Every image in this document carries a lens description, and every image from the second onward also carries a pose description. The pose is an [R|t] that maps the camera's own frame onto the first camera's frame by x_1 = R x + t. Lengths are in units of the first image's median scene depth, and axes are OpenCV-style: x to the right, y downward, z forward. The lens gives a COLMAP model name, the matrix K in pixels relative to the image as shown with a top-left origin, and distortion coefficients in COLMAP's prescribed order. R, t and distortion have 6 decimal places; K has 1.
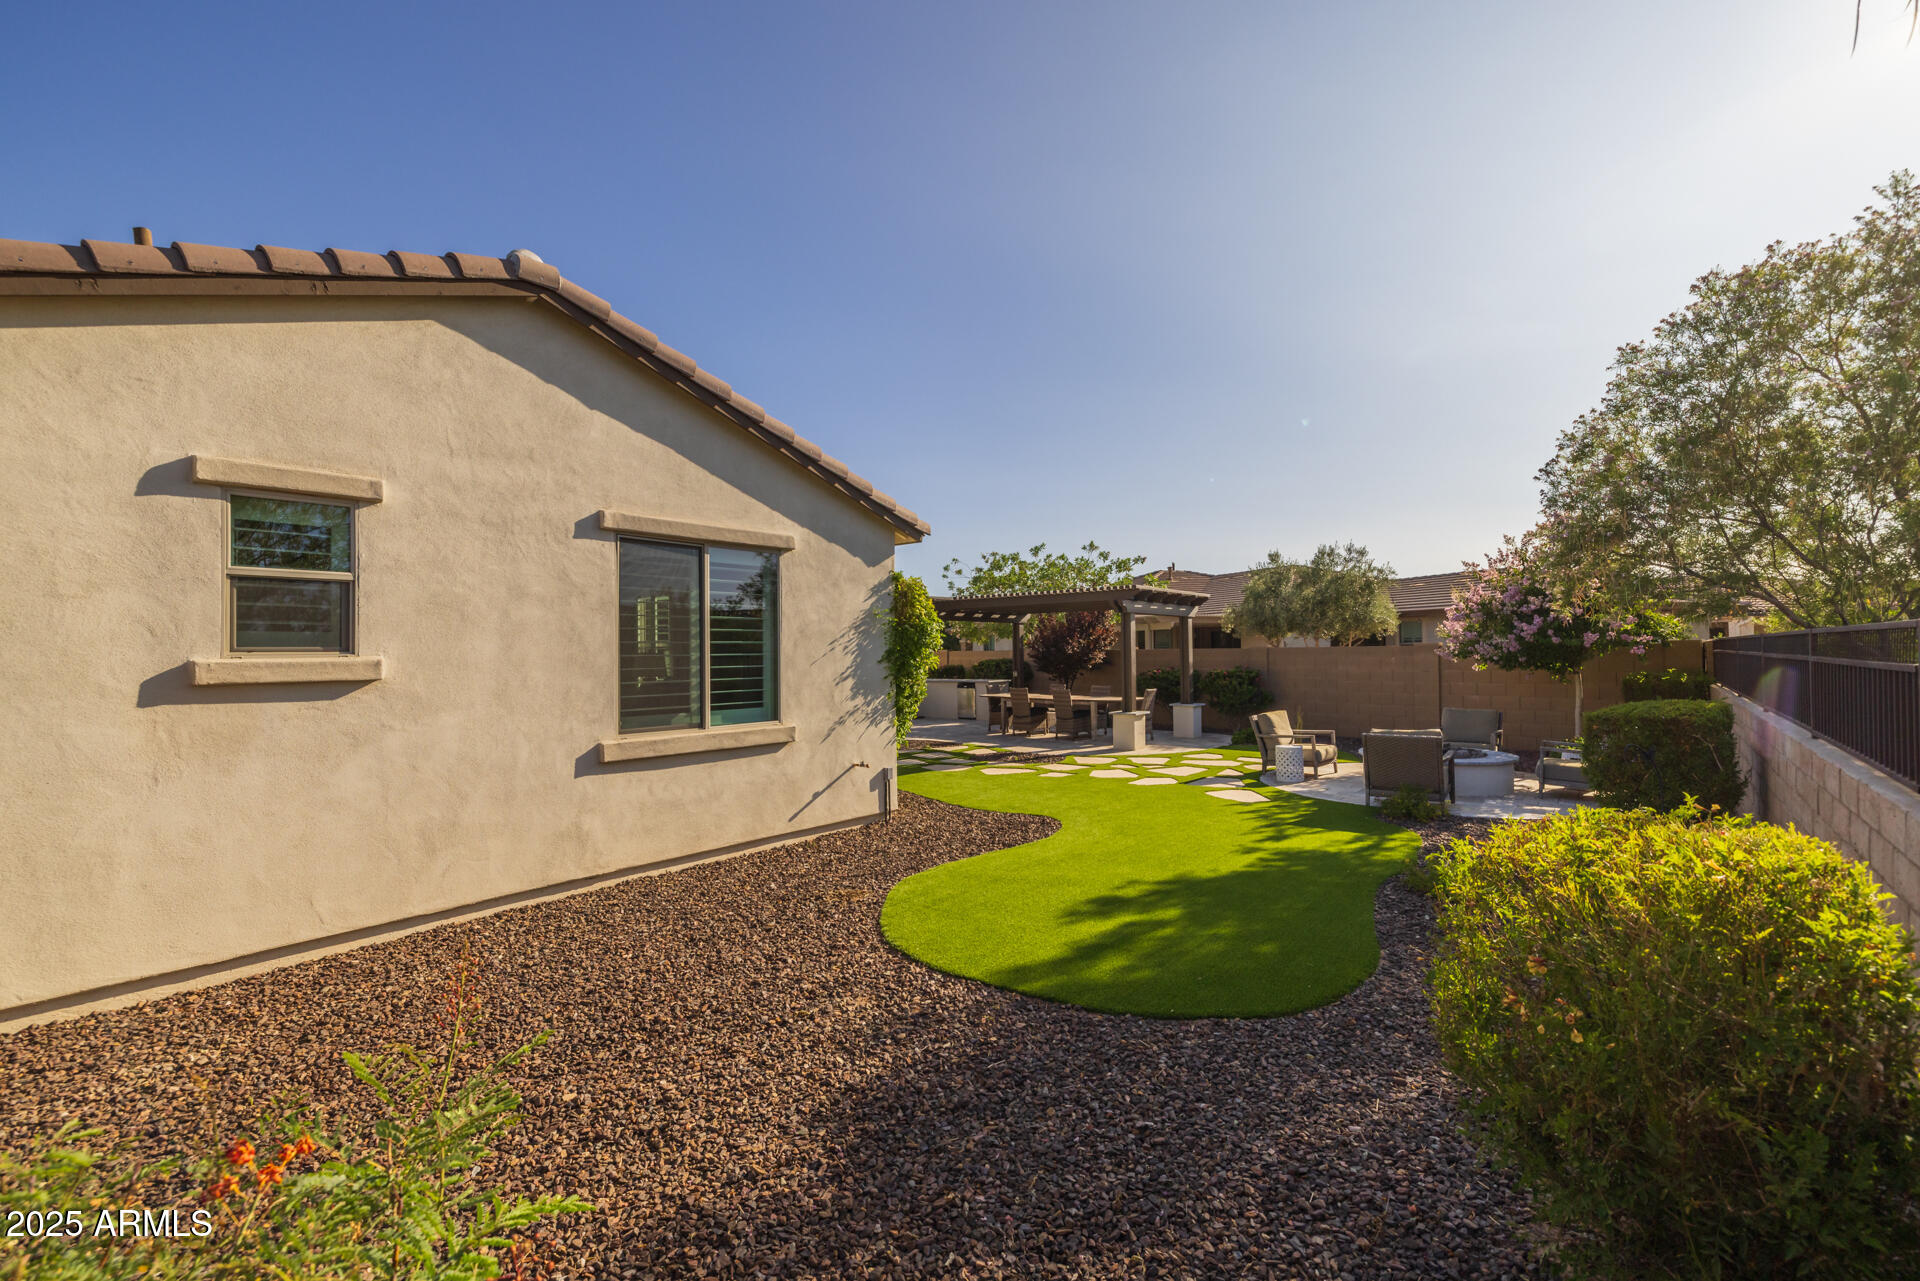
lens RADIAL K [[836.4, 0, 960.0], [0, 836.4, 640.5], [0, 0, 1]] dist [-0.001843, 0.000004]
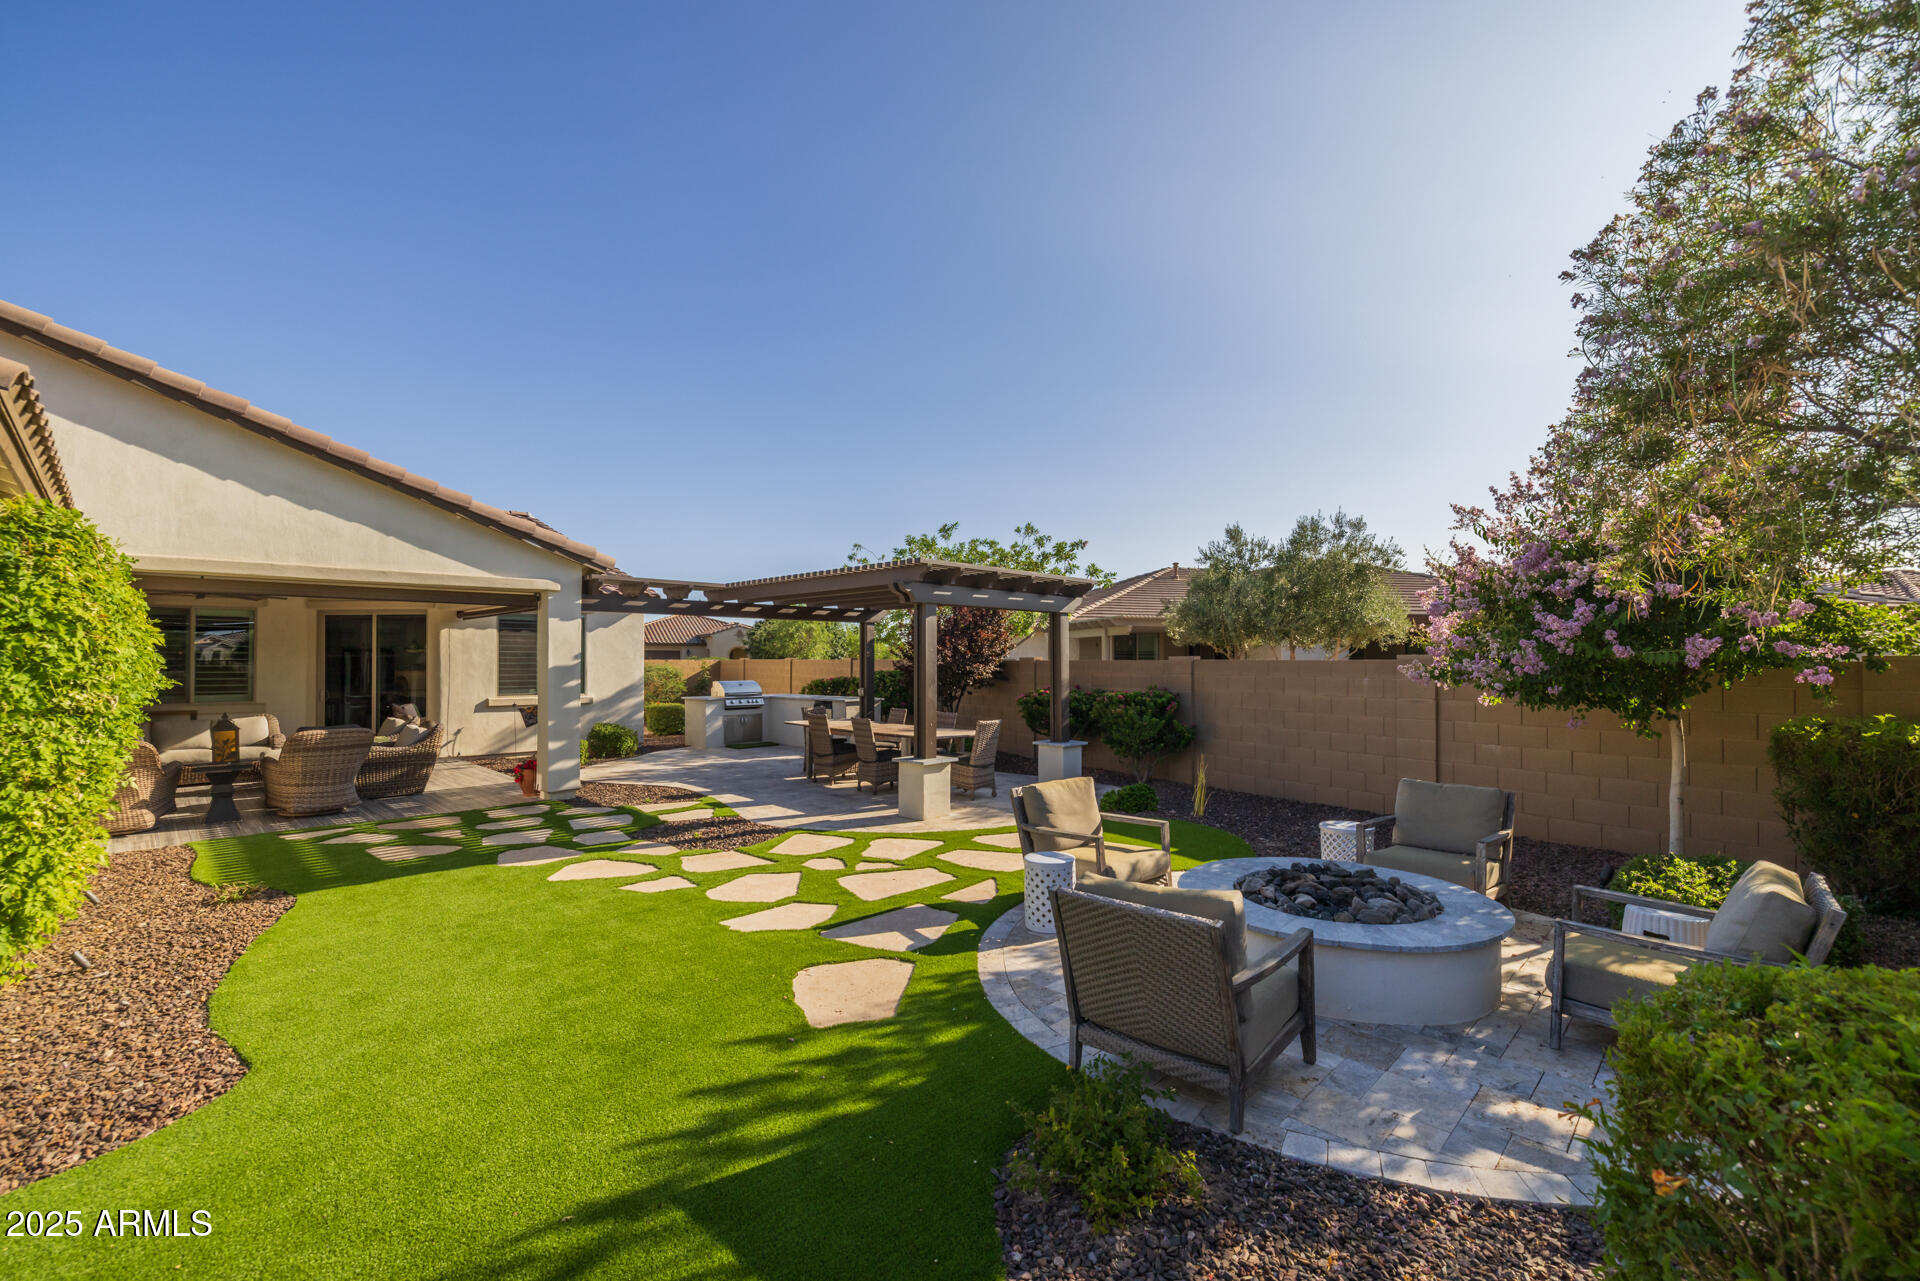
lens RADIAL K [[829.2, 0, 959.3], [0, 829.2, 649.3], [0, 0, 1]] dist [0.009681, 0.000240]
pose [[0.995499, 0.010832, -0.094147, 0.289678], [-0.010786, 0.999941, 0.001003, 0.001228], [0.094152, 0.000016, 0.995558, 0.372675]]
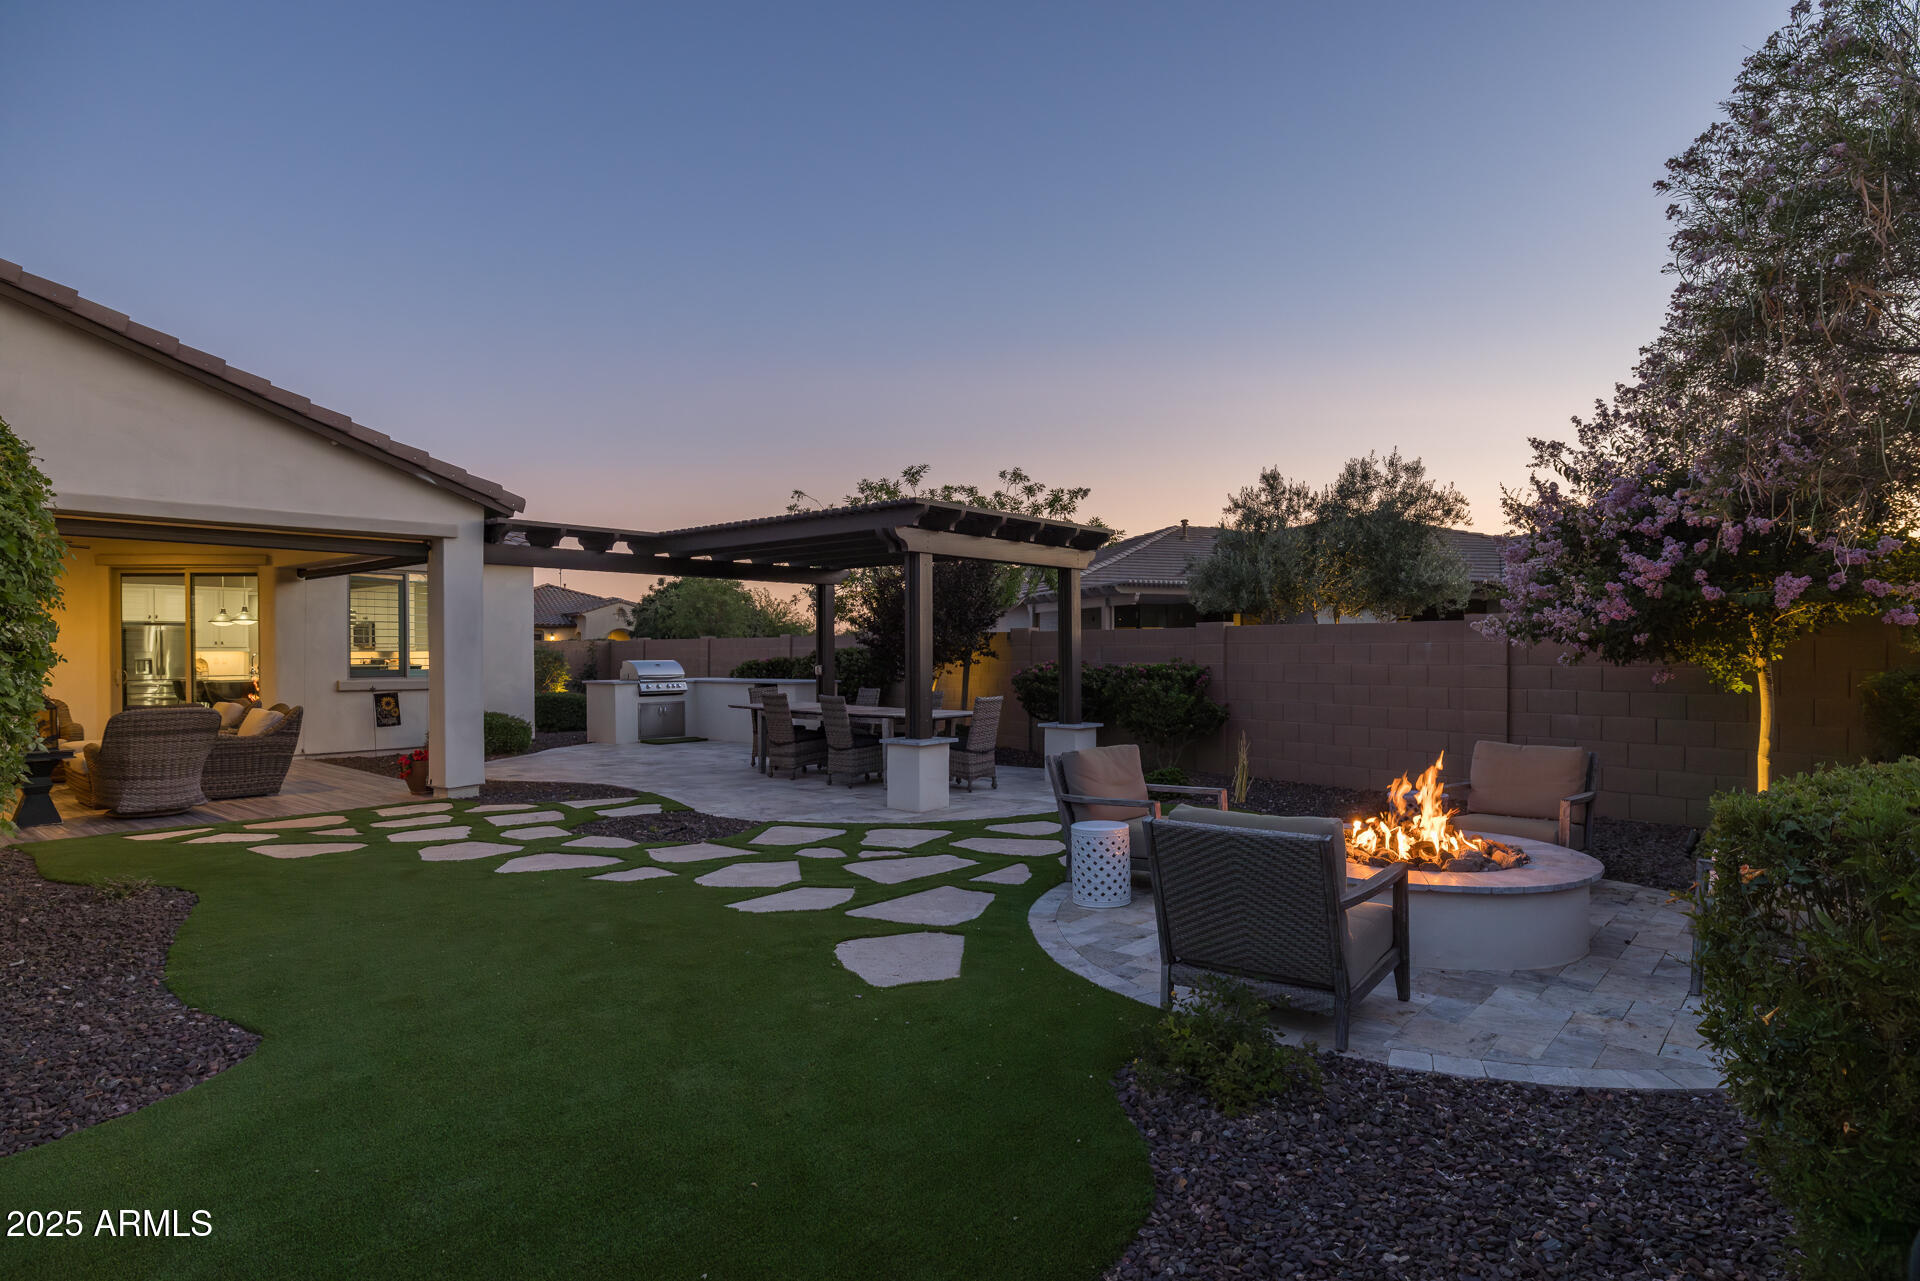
lens RADIAL K [[1064.5, 0, 983.0], [0, 1064.5, 653.7], [0, 0, 1]] dist [0.023961, -0.012149]
pose [[0.999832, 0.009172, -0.015862, 0.255451], [-0.008893, 0.999807, 0.017544, 0.018819], [0.016019, -0.017400, 0.999720, 0.322680]]
